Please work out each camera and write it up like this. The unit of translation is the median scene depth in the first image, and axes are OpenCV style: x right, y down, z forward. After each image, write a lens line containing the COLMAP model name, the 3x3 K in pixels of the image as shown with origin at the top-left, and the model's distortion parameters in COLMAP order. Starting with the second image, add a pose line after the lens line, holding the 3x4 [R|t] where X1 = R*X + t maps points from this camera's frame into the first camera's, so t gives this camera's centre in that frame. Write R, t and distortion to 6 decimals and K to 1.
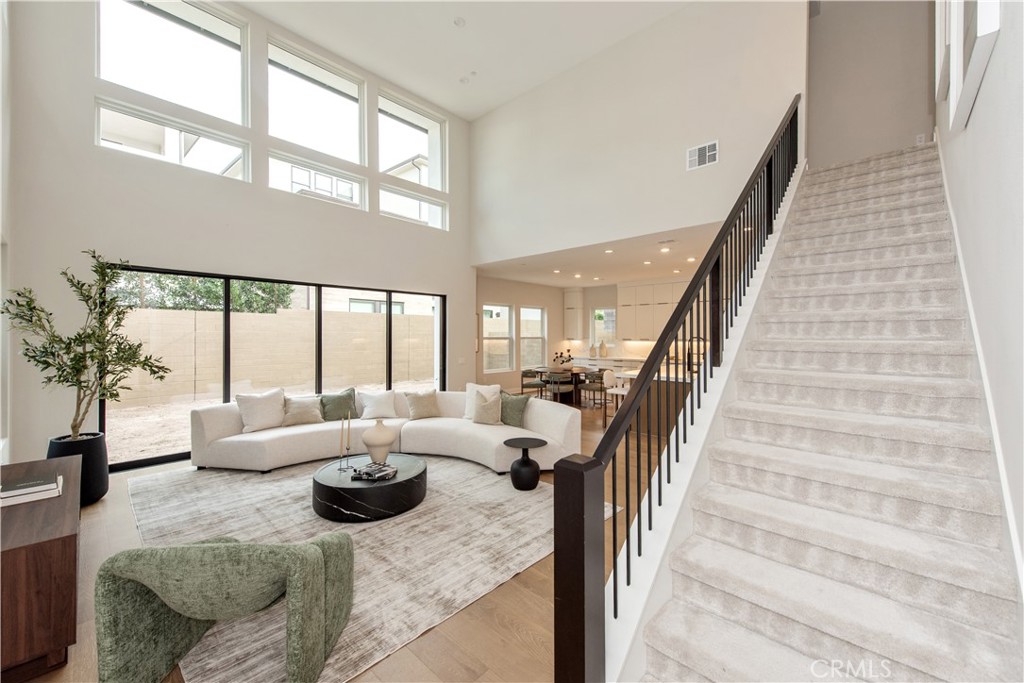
lens RADIAL K [[400.1, 0, 519.2], [0, 400.1, 331.8], [0, 0, 1]] dist [0.002837, -0.000084]
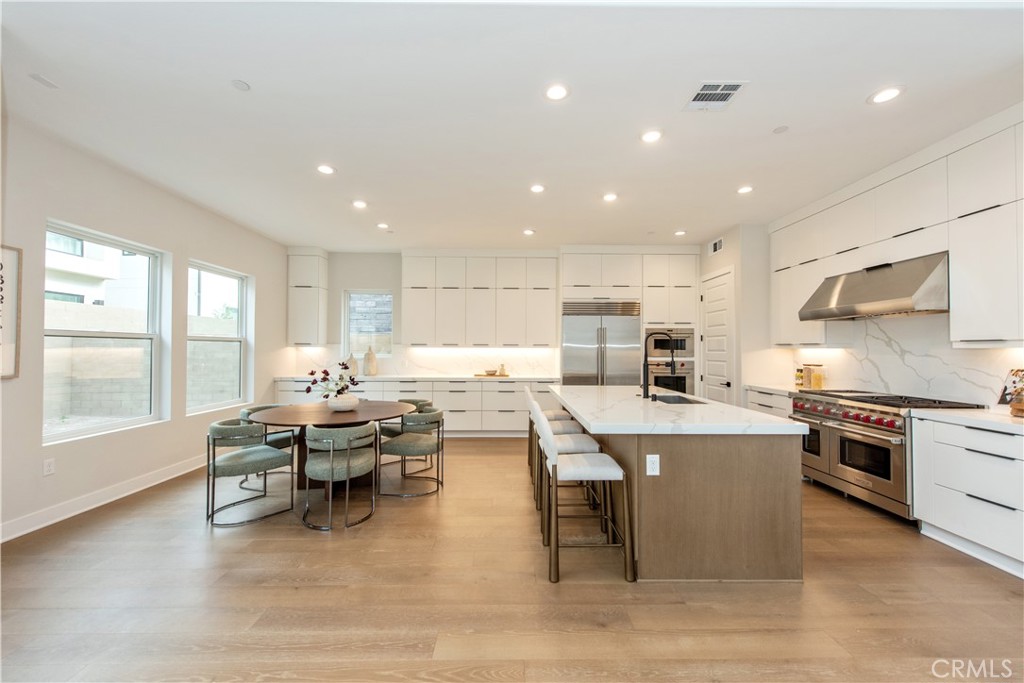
lens RADIAL K [[400.8, 0, 511.5], [0, 400.8, 346.2], [0, 0, 1]] dist [0.004364, -0.000349]
pose [[0.729495, 0.008663, 0.683932, -0.072404], [-0.009533, 0.999951, -0.002497, 0.043026], [-0.683920, -0.004699, 0.729542, 0.950720]]
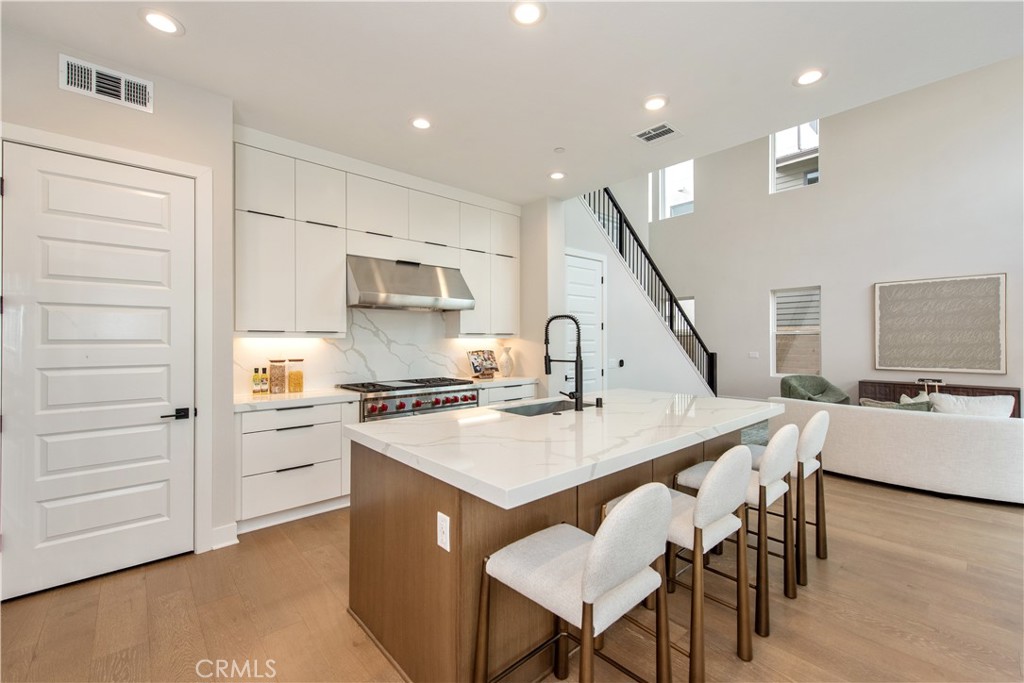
lens RADIAL K [[423.8, 0, 515.4], [0, 423.8, 339.0], [0, 0, 1]] dist [-0.000013, -0.000294]
pose [[-0.995206, 0.002406, 0.097775, 0.570533], [0.001173, 0.999919, -0.012665, 0.050315], [-0.097797, -0.012490, -0.995128, 1.766576]]
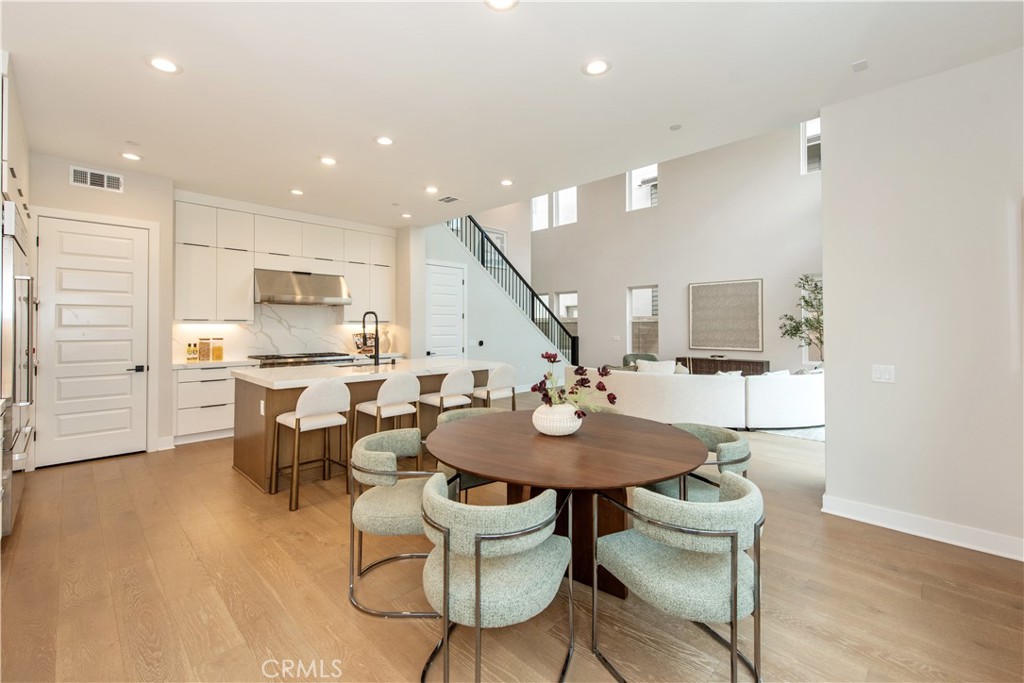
lens RADIAL K [[428.1, 0, 517.9], [0, 428.1, 322.8], [0, 0, 1]] dist [0.000164, -0.000291]
pose [[-0.999665, 0.000061, 0.025887, 0.237199], [-0.000415, 0.999831, -0.018396, 0.055346], [-0.025883, -0.018400, -0.999496, 2.138860]]
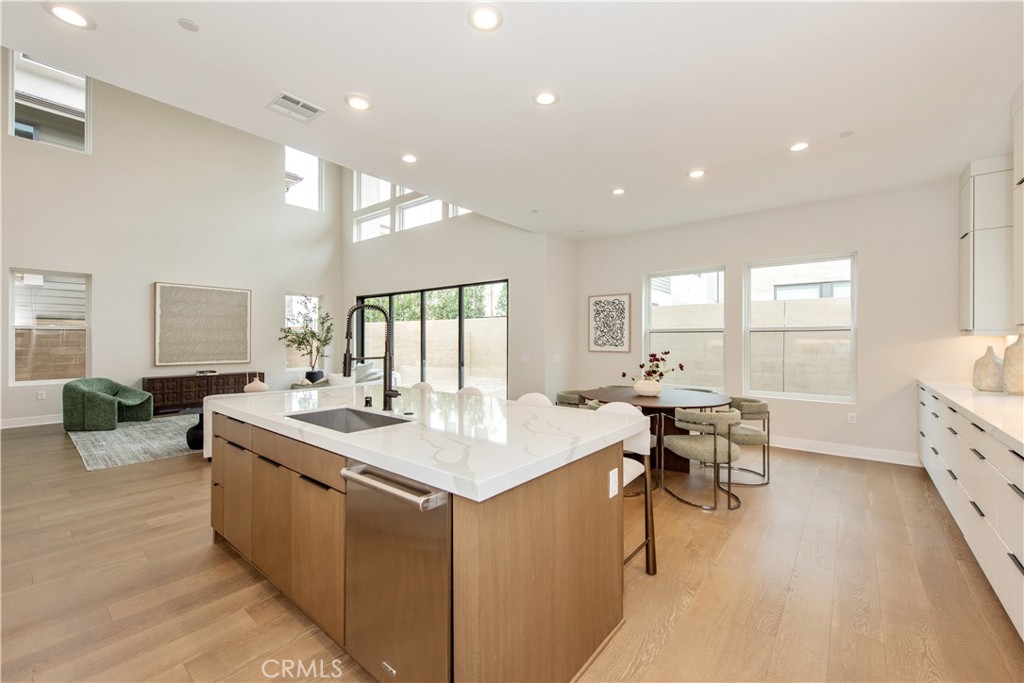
lens RADIAL K [[411.5, 0, 514.2], [0, 411.5, 337.5], [0, 0, 1]] dist [0.003978, -0.000108]
pose [[0.059551, -0.006292, -0.998205, 0.978454], [0.005452, 0.999967, -0.005978, 0.052428], [0.998210, -0.005087, 0.059583, 1.395784]]
